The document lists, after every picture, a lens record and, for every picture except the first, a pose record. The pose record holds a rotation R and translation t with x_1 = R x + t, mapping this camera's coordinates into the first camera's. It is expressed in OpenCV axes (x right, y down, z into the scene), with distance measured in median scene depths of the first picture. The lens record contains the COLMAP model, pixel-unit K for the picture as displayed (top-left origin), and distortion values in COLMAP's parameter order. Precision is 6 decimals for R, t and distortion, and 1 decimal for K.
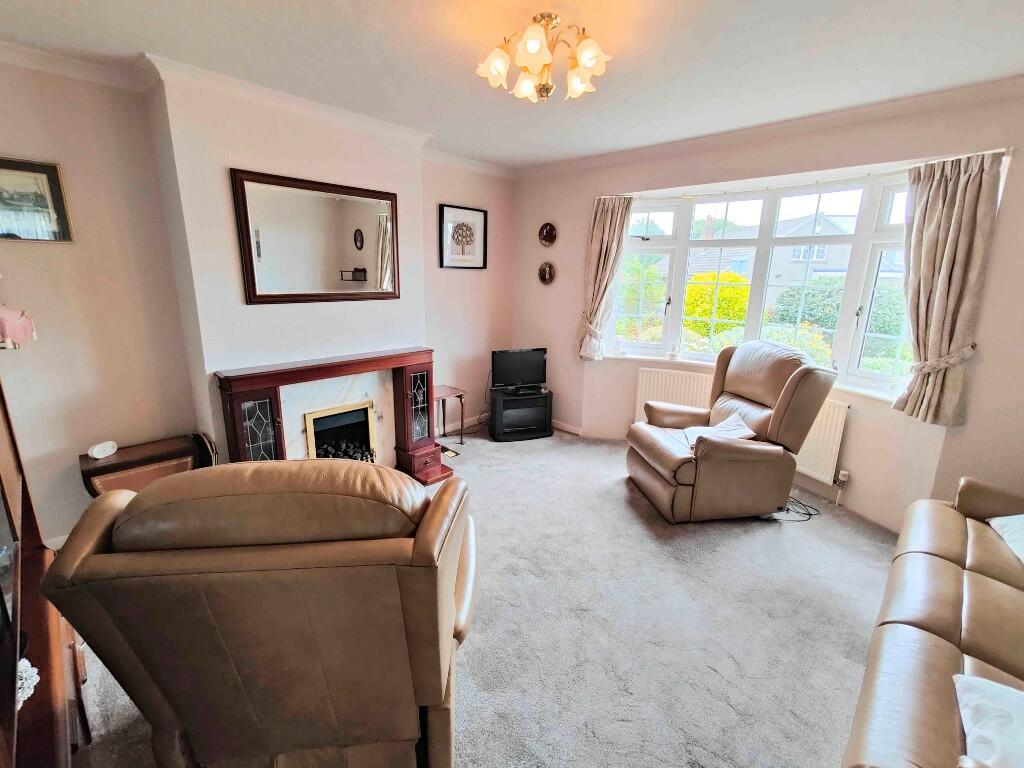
lens RADIAL K [[449.6, 0, 515.2], [0, 449.6, 381.6], [0, 0, 1]] dist [-0.002053, 0.001459]
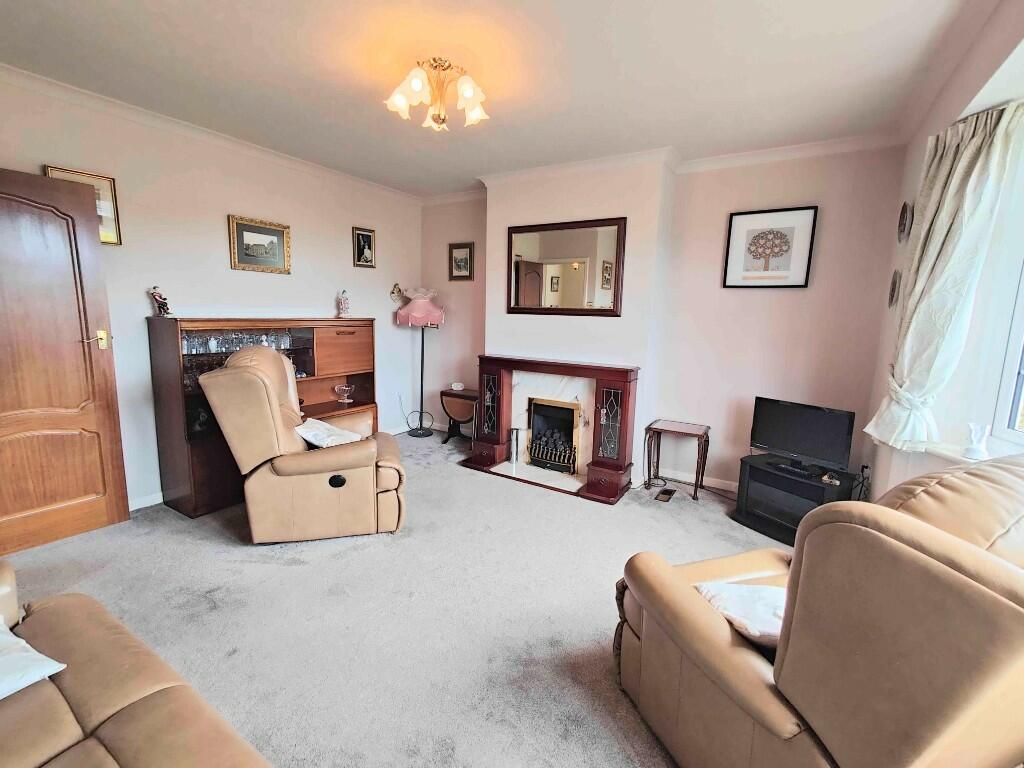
lens RADIAL K [[454.8, 0, 510.1], [0, 454.8, 380.5], [0, 0, 1]] dist [0.021955, 0.000091]
pose [[0.207343, 0.139160, -0.968320, 0.685580], [-0.253775, 0.963597, 0.084141, -0.062741], [0.944779, 0.228289, 0.235110, 0.515040]]
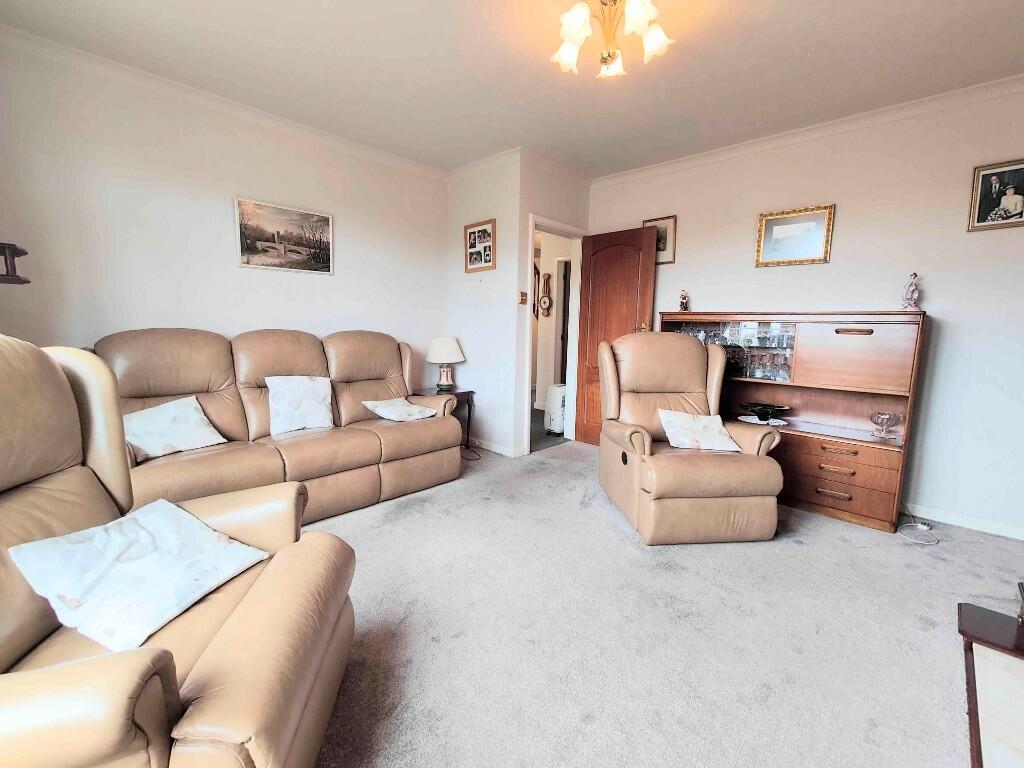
lens RADIAL K [[449.6, 0, 511.7], [0, 449.6, 383.4], [0, 0, 1]] dist [-0.002053, 0.001459]
pose [[-0.999240, -0.038704, -0.004692, 0.129041], [-0.037803, 0.932397, 0.359452, -0.150187], [-0.009537, 0.359357, -0.933152, 1.118276]]
